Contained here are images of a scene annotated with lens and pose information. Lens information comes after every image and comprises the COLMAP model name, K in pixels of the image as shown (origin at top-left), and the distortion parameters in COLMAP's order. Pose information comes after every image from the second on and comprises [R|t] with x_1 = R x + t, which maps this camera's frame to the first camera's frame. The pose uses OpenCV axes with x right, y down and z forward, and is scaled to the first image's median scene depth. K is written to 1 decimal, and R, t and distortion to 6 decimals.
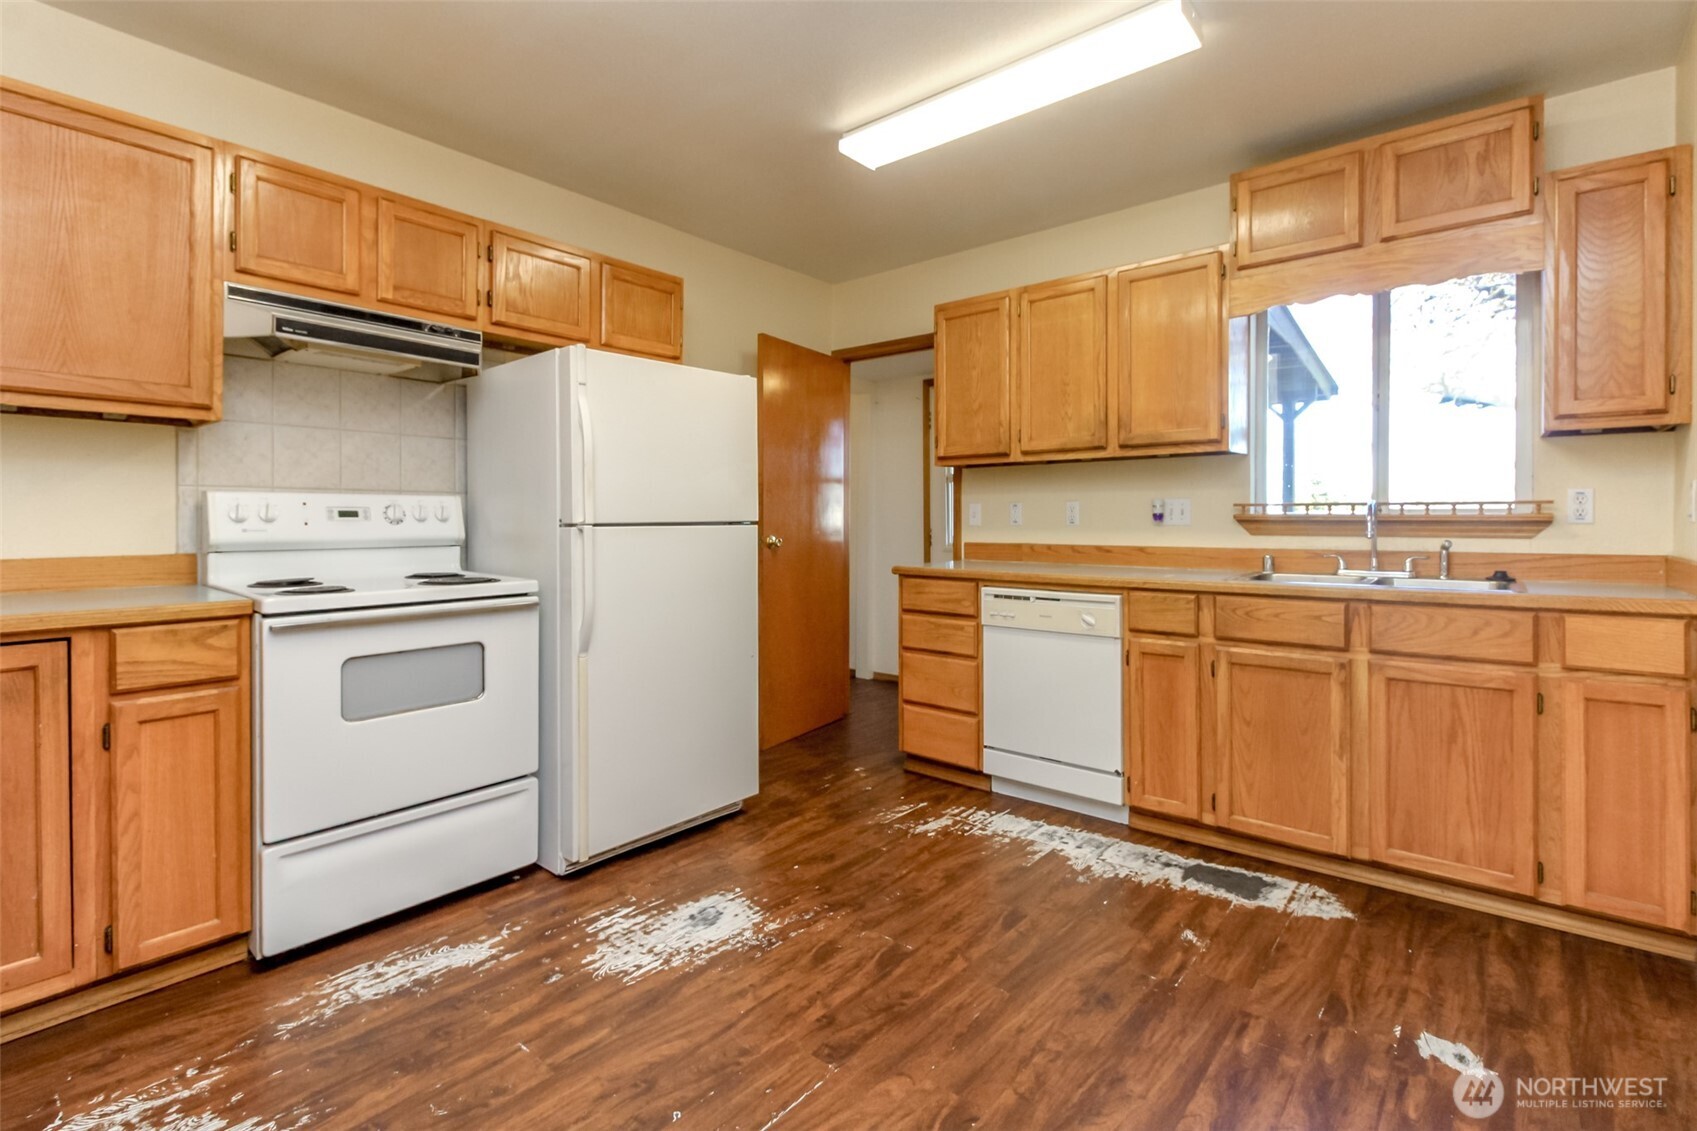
lens RADIAL K [[773.6, 0, 844.5], [0, 773.6, 518.2], [0, 0, 1]] dist [0.012155, -0.008506]
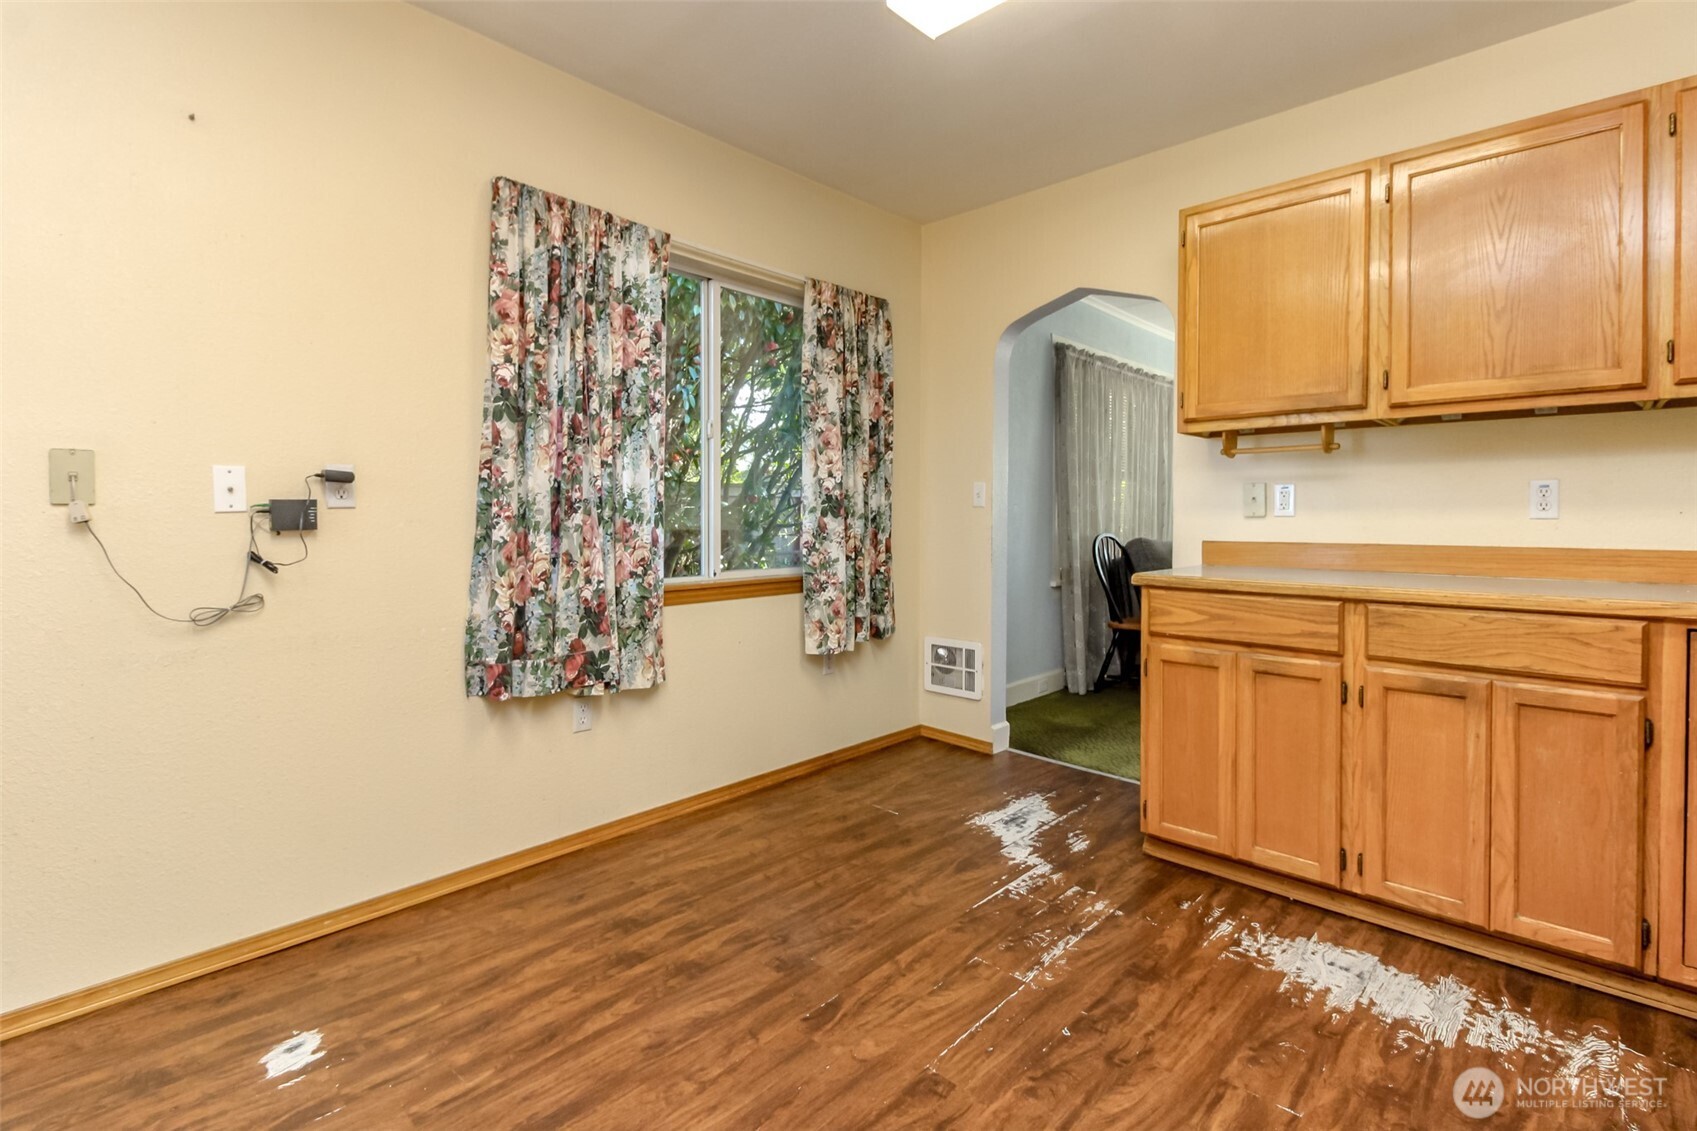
lens RADIAL K [[773.6, 0, 852.1], [0, 773.6, 521.5], [0, 0, 1]] dist [0.012155, -0.008506]
pose [[-0.998585, -0.004500, 0.052979, 0.028855], [-0.004044, 0.999954, 0.008704, 0.012105], [-0.053016, 0.008478, -0.998558, 1.596815]]
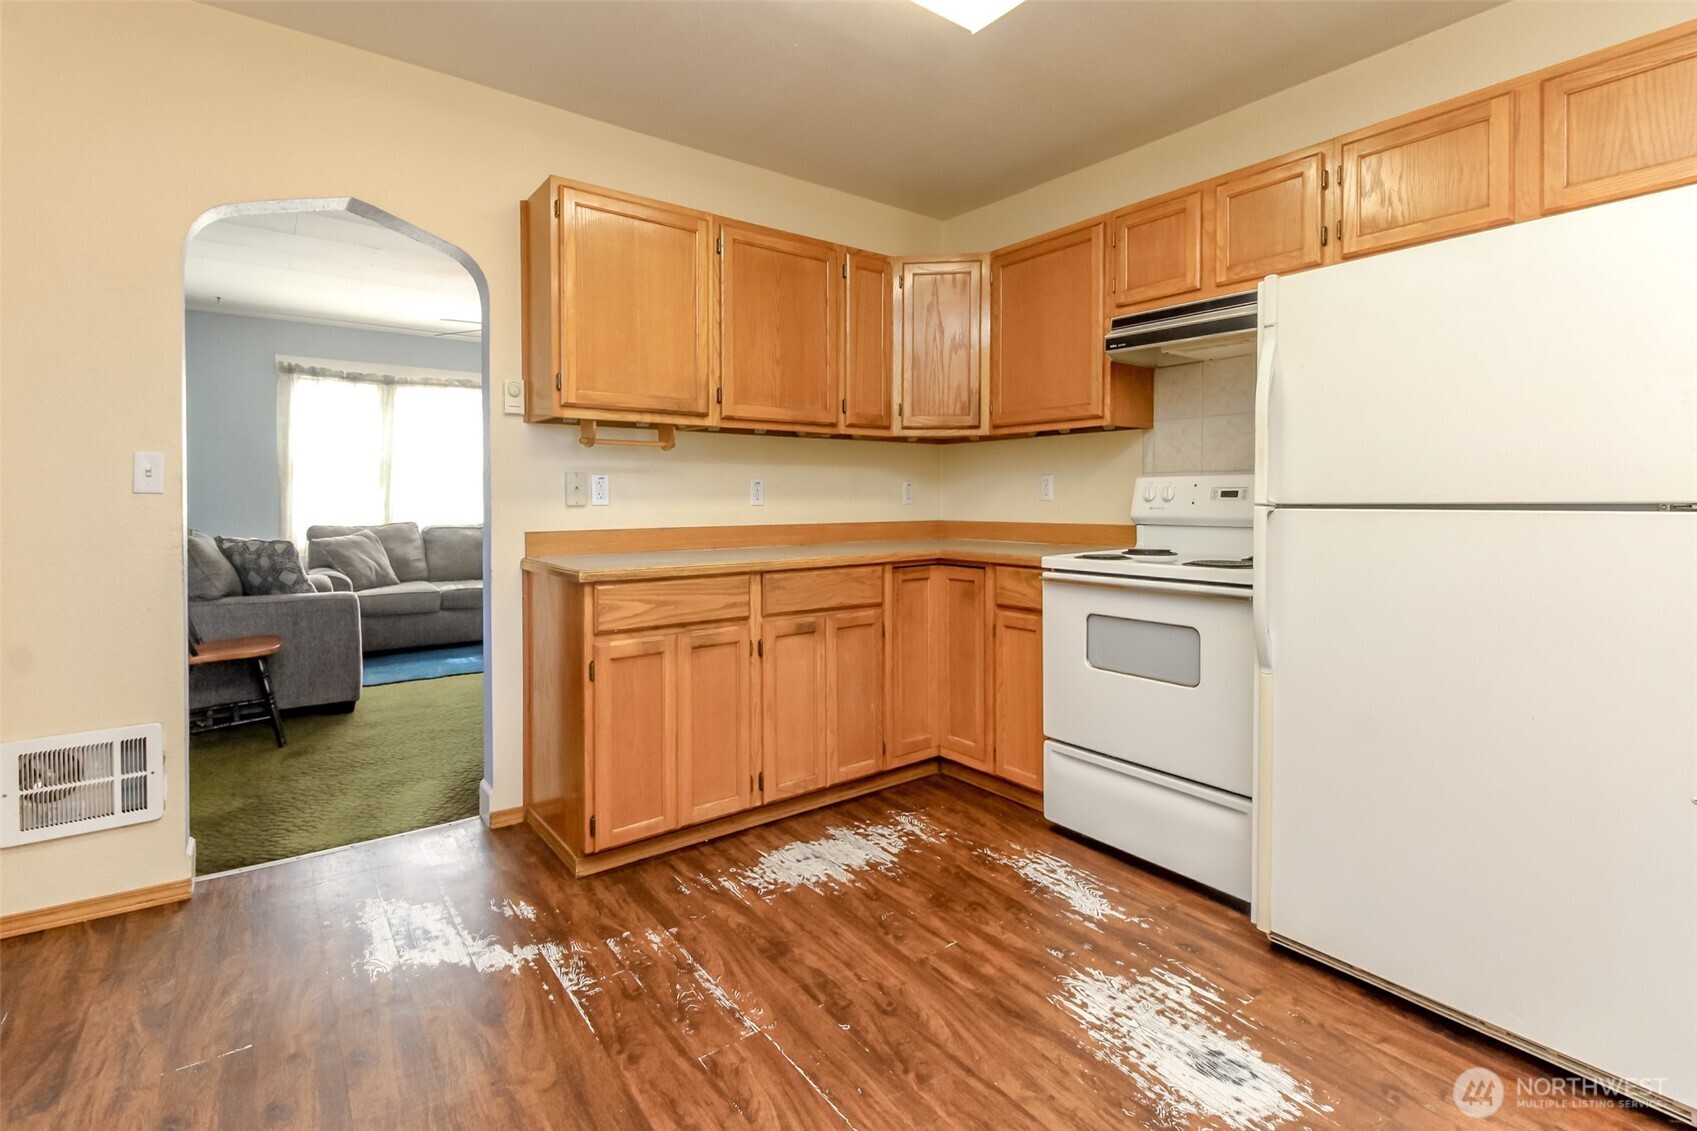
lens RADIAL K [[773.6, 0, 823.4], [0, 773.6, 504.7], [0, 0, 1]] dist [0.012155, -0.008506]
pose [[-0.237706, 0.005395, -0.971322, 0.658245], [0.001226, 0.999985, 0.005254, 0.003669], [0.971336, 0.000058, -0.237709, 0.922360]]
